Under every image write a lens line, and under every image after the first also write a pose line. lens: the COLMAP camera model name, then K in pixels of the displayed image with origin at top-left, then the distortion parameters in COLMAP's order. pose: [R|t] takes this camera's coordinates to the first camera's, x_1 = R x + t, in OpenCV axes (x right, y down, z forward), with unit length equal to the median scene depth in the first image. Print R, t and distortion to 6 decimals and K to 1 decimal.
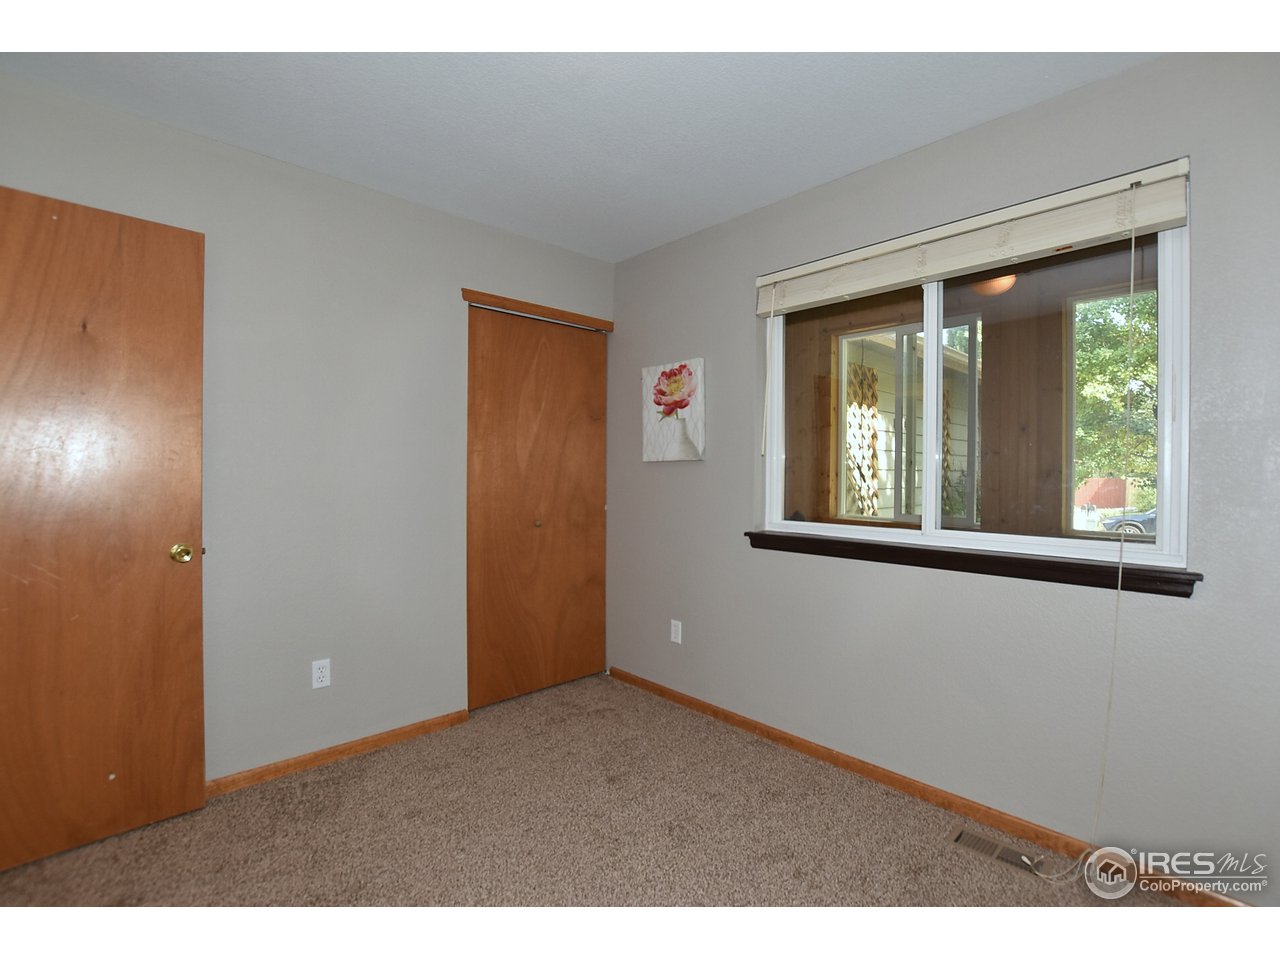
lens RADIAL K [[584.8, 0, 640.5], [0, 584.8, 479.4], [0, 0, 1]] dist [-0.036913, 0.006863]
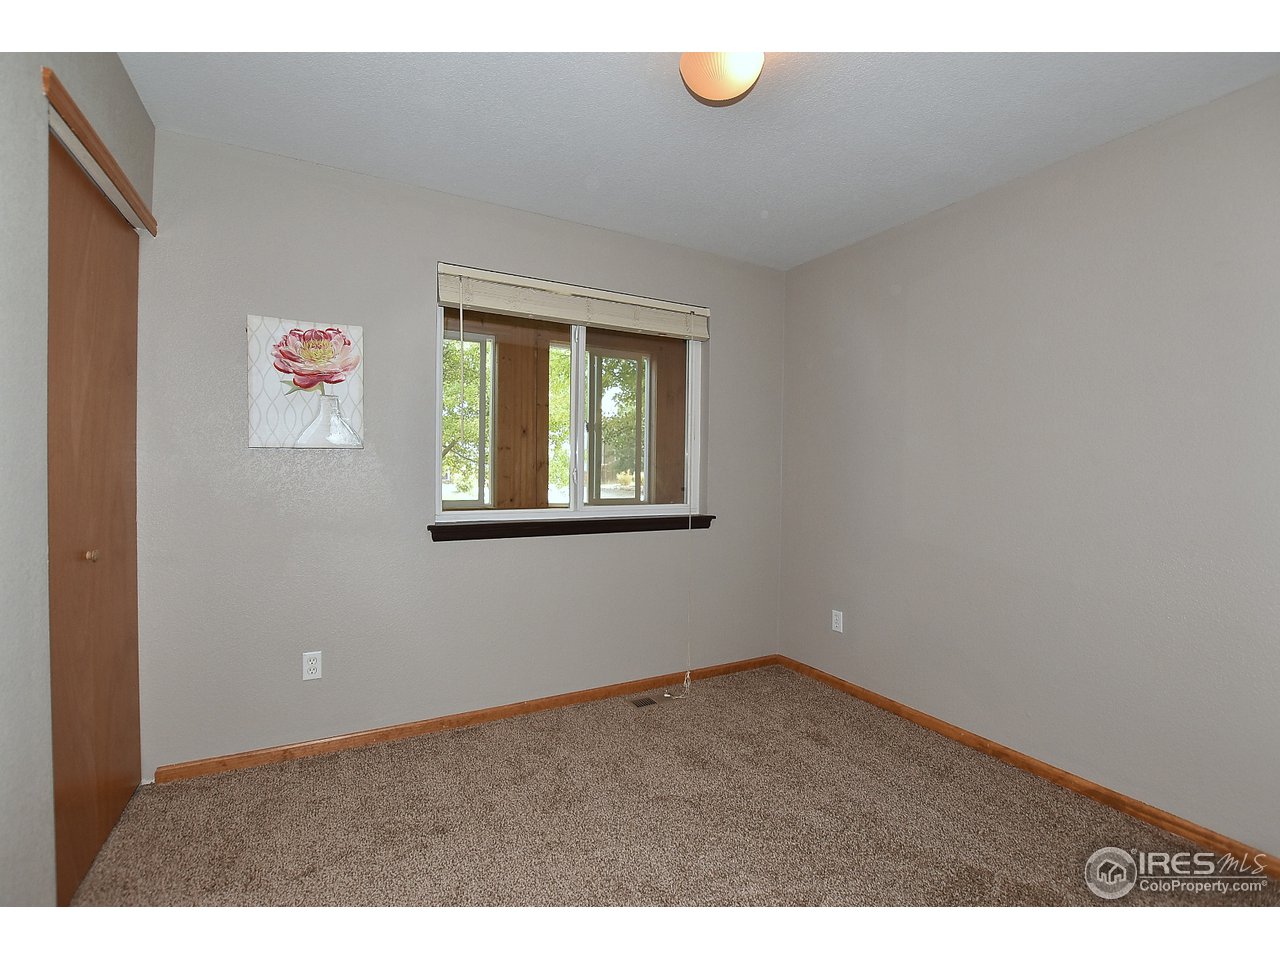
lens RADIAL K [[591.3, 0, 640.0], [0, 591.3, 480.0], [0, 0, 1]] dist [-0.035775, 0.006618]
pose [[0.237406, -0.024714, 0.971096, -0.606549], [0.000464, 0.999679, 0.025328, -0.008569], [-0.971410, -0.005562, 0.237342, 0.395124]]
